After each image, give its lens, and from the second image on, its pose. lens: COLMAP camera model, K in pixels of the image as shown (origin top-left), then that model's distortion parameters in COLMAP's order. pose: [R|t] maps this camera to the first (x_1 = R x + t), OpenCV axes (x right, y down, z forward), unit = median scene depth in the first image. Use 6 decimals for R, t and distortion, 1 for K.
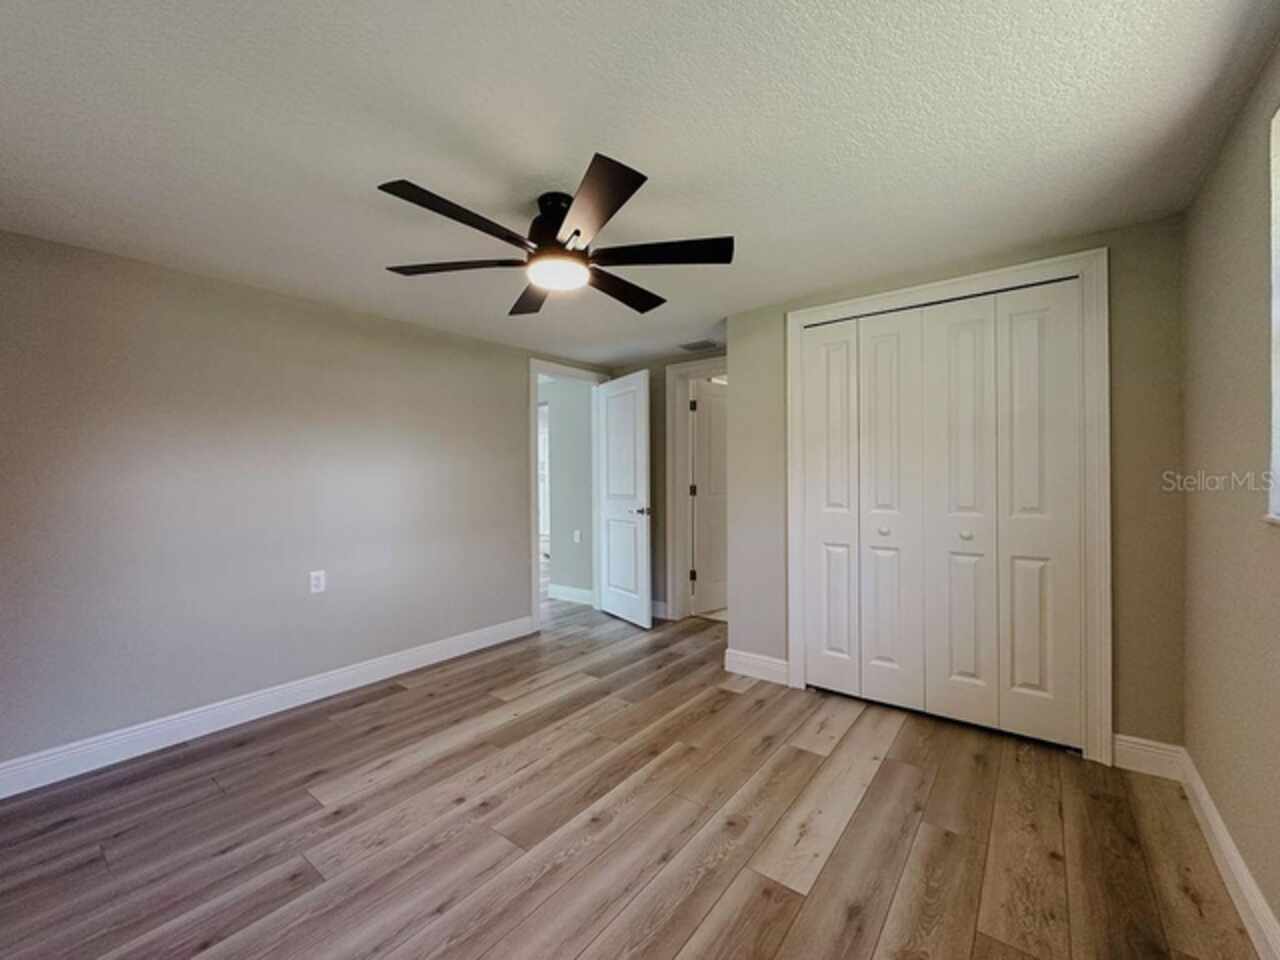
lens RADIAL K [[511.8, 0, 640.0], [0, 511.8, 480.0], [0, 0, 1]] dist [-0.000694, -0.000196]
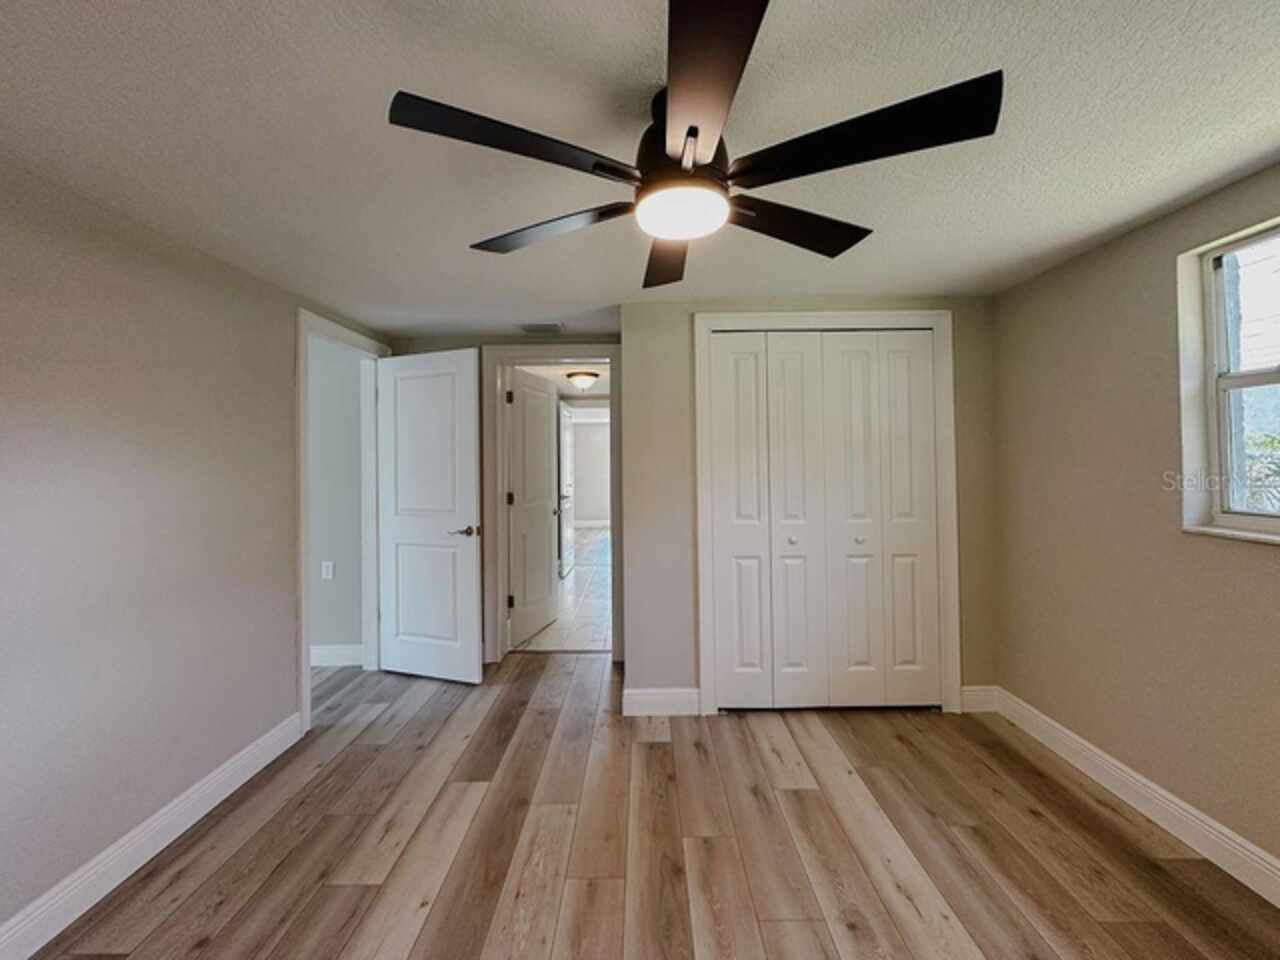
lens RADIAL K [[516.0, 0, 638.1], [0, 516.0, 457.5], [0, 0, 1]] dist [-0.001306, -0.000246]
pose [[0.798428, 0.004424, 0.602073, -0.410403], [0.008247, 0.999799, -0.018283, -0.052390], [-0.602033, 0.019563, 0.798231, 0.358075]]
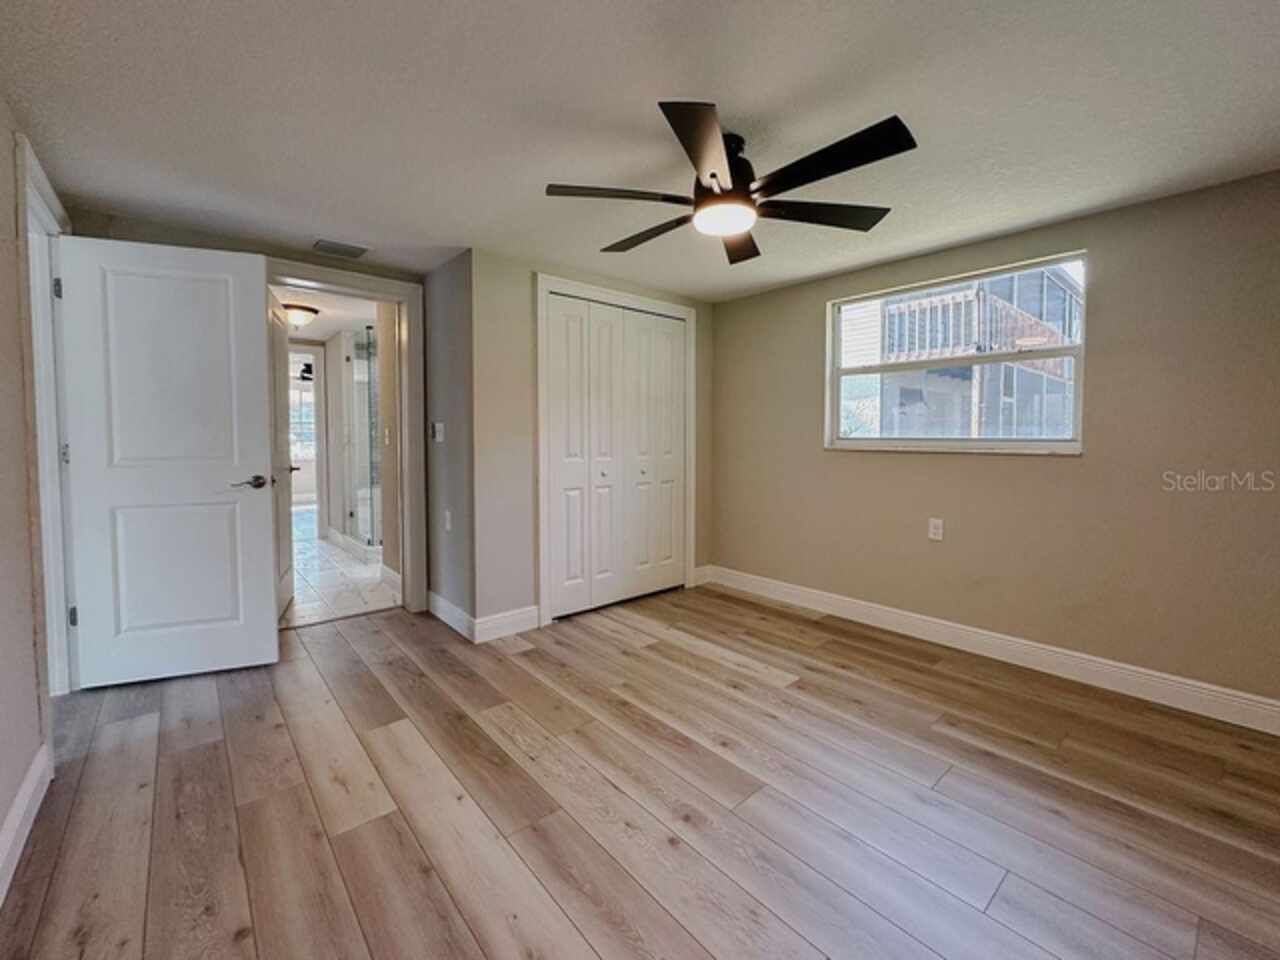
lens RADIAL K [[530.0, 0, 628.5], [0, 530.0, 454.2], [0, 0, 1]] dist [0.000276, -0.000045]
pose [[0.219124, -0.026010, 0.975350, -0.831660], [0.000409, 0.999647, 0.026566, 0.016248], [-0.975697, -0.005423, 0.219058, 0.658833]]
